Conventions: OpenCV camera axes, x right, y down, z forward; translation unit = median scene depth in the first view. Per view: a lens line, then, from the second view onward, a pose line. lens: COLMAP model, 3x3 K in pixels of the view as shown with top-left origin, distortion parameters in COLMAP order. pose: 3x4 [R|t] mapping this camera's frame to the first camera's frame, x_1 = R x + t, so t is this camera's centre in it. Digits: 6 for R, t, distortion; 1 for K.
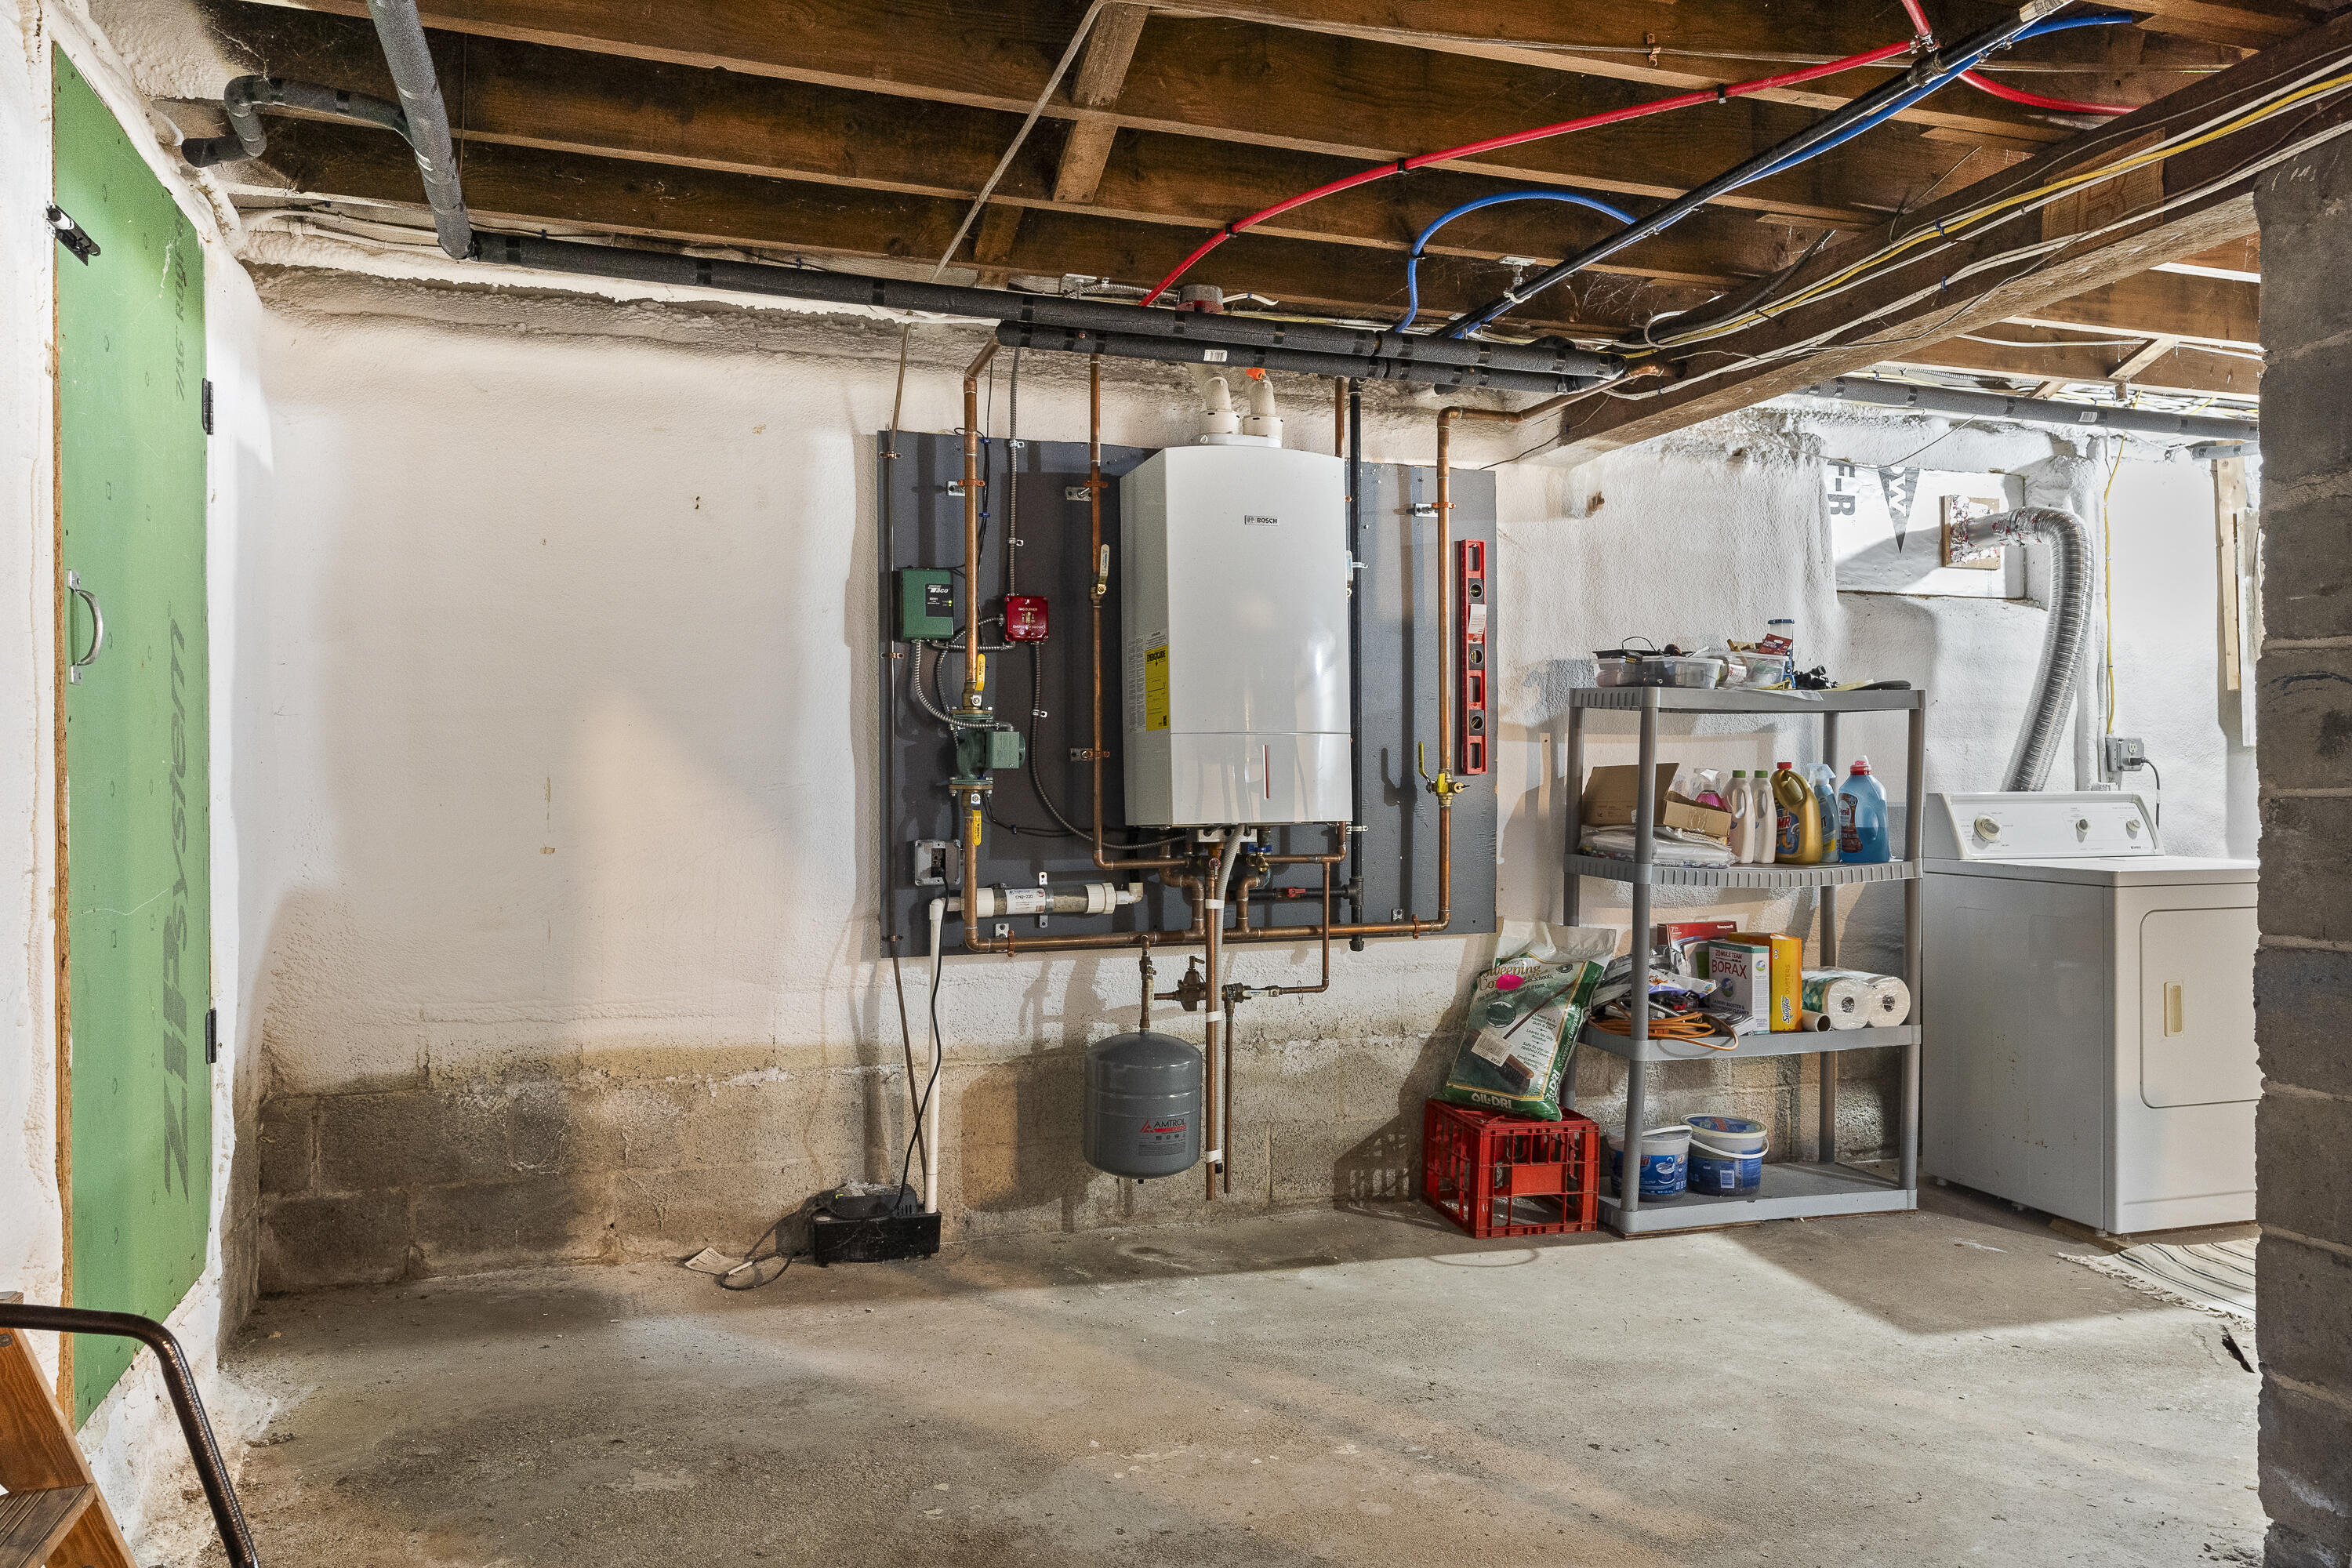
lens RADIAL K [[1628.2, 0, 1181.7], [0, 1628.2, 792.6], [0, 0, 1]] dist [0.004385, 0.001542]
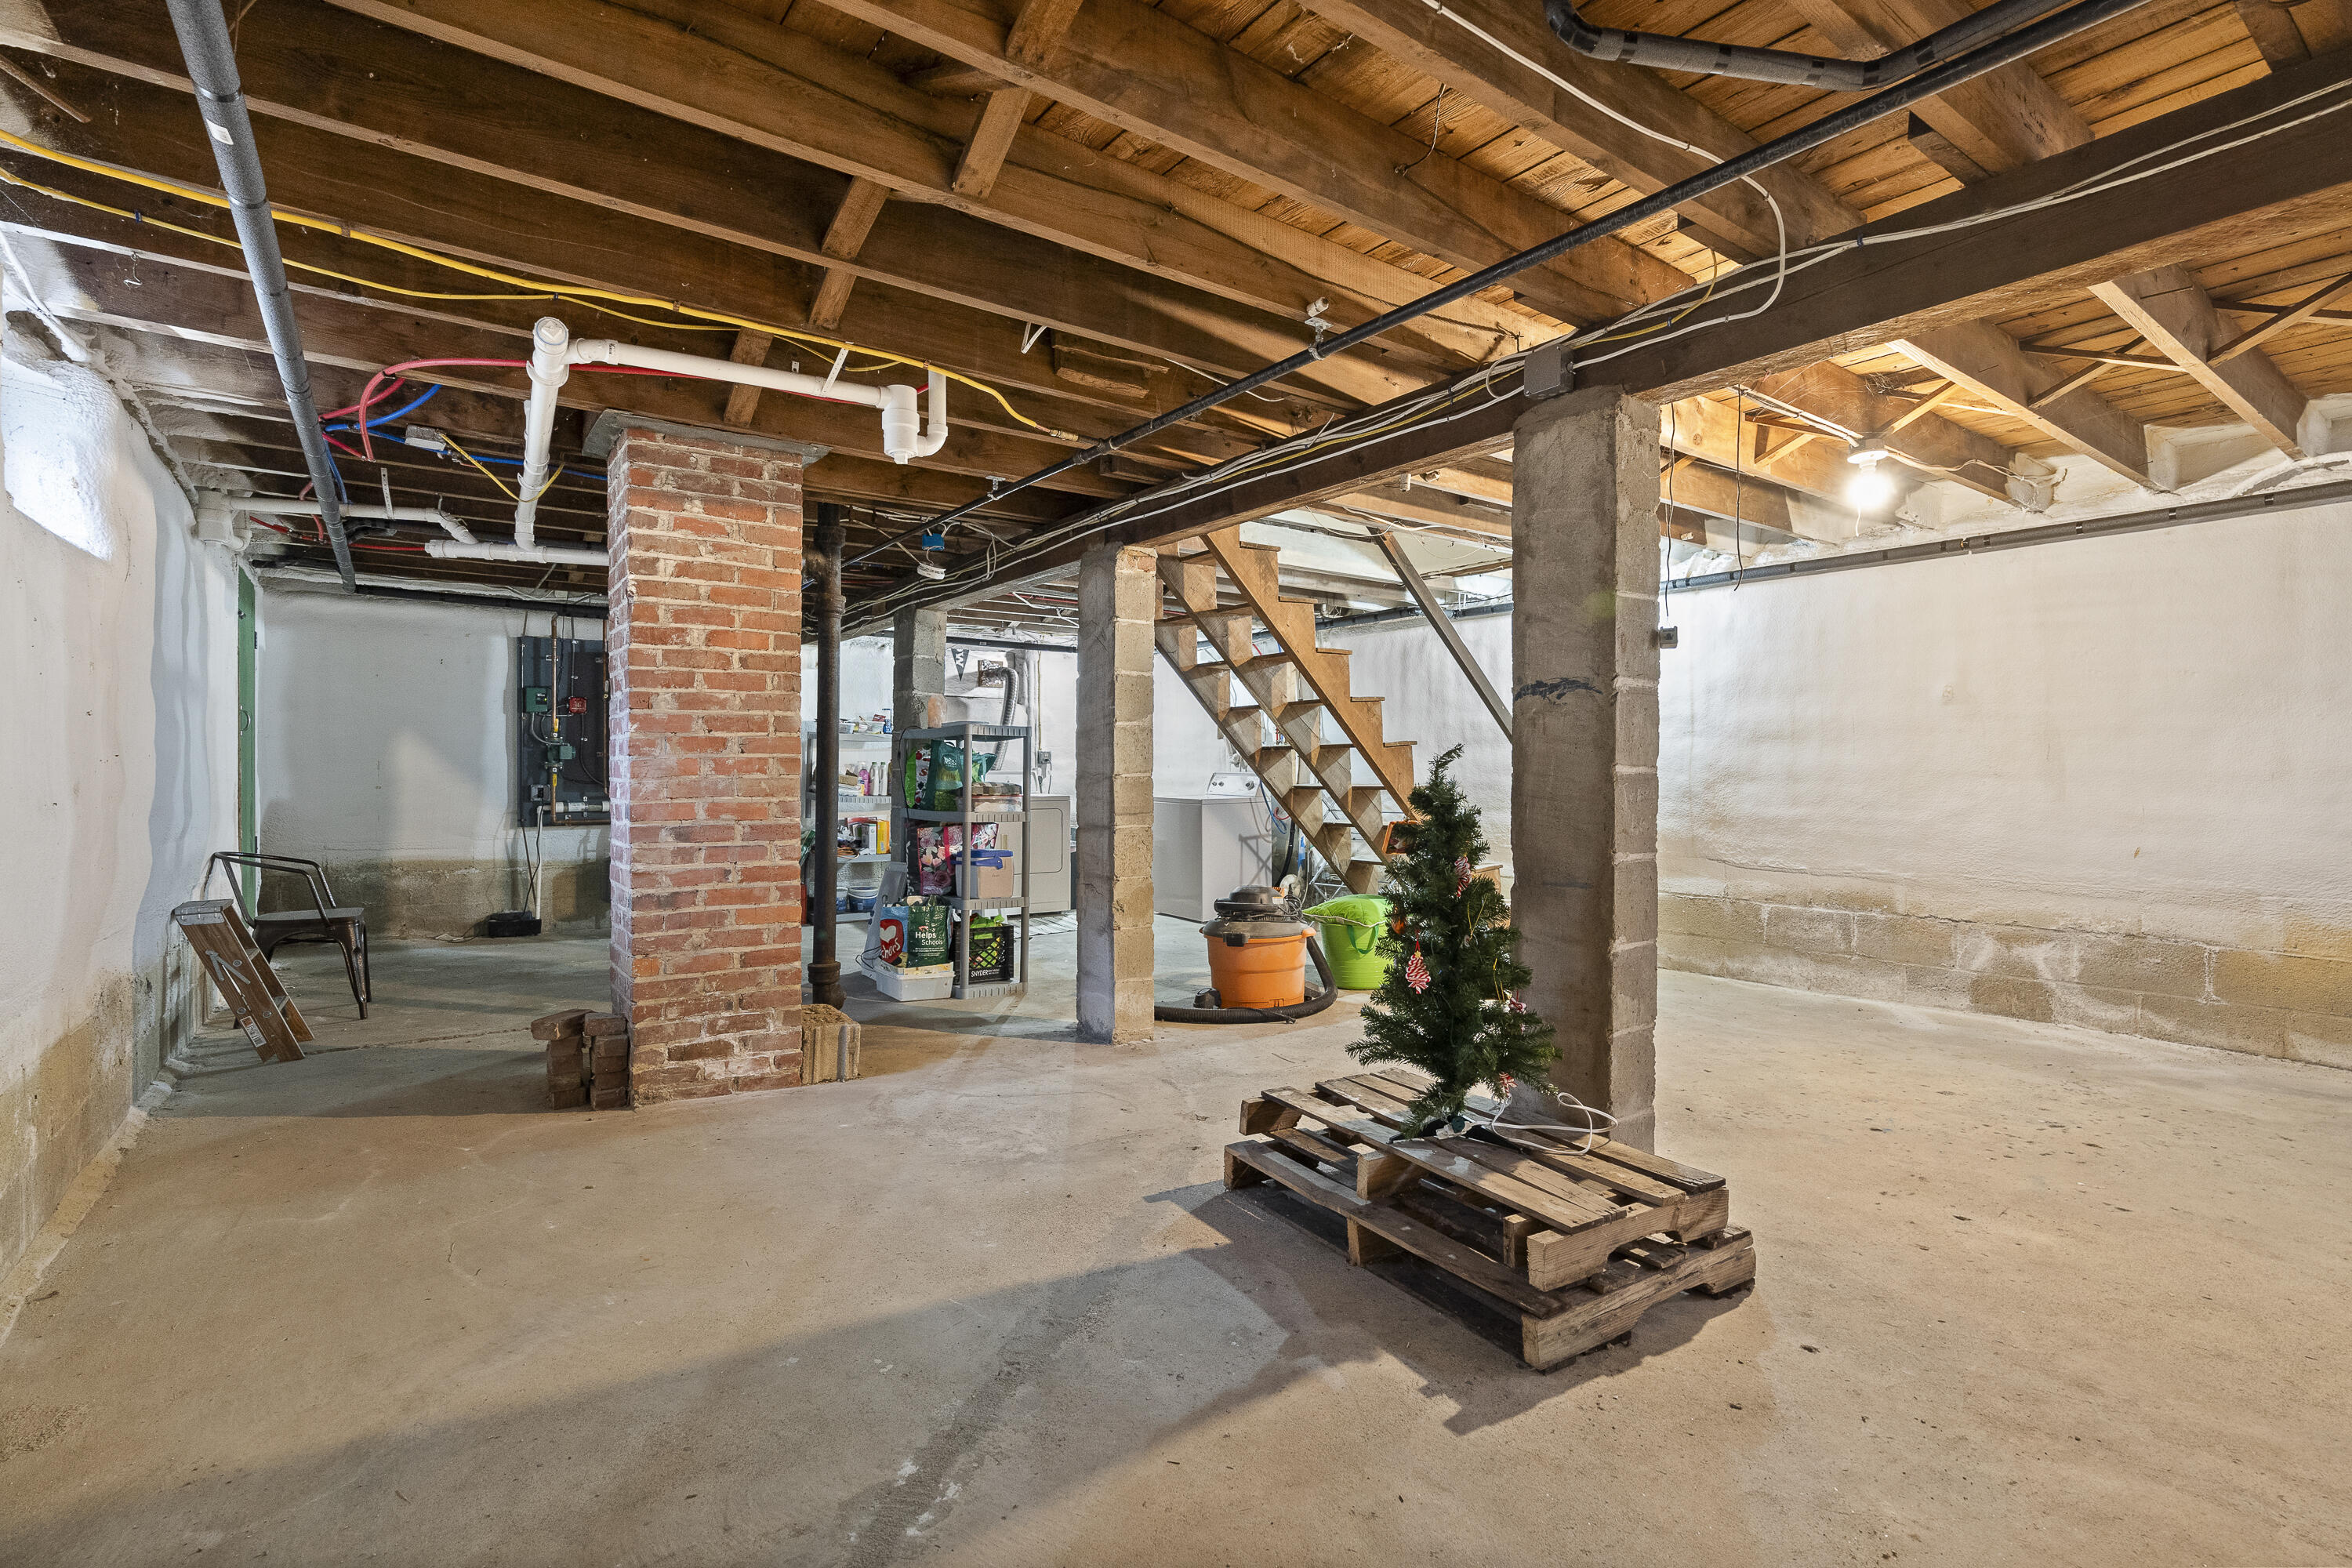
lens RADIAL K [[1068.4, 0, 1174.8], [0, 1068.4, 779.7], [0, 0, 1]] dist [-0.010952, 0.004785]
pose [[0.958395, 0.002800, 0.285431, 0.367314], [-0.003502, 0.999992, 0.001950, 0.013188], [-0.285424, -0.002868, 0.958397, -1.045225]]
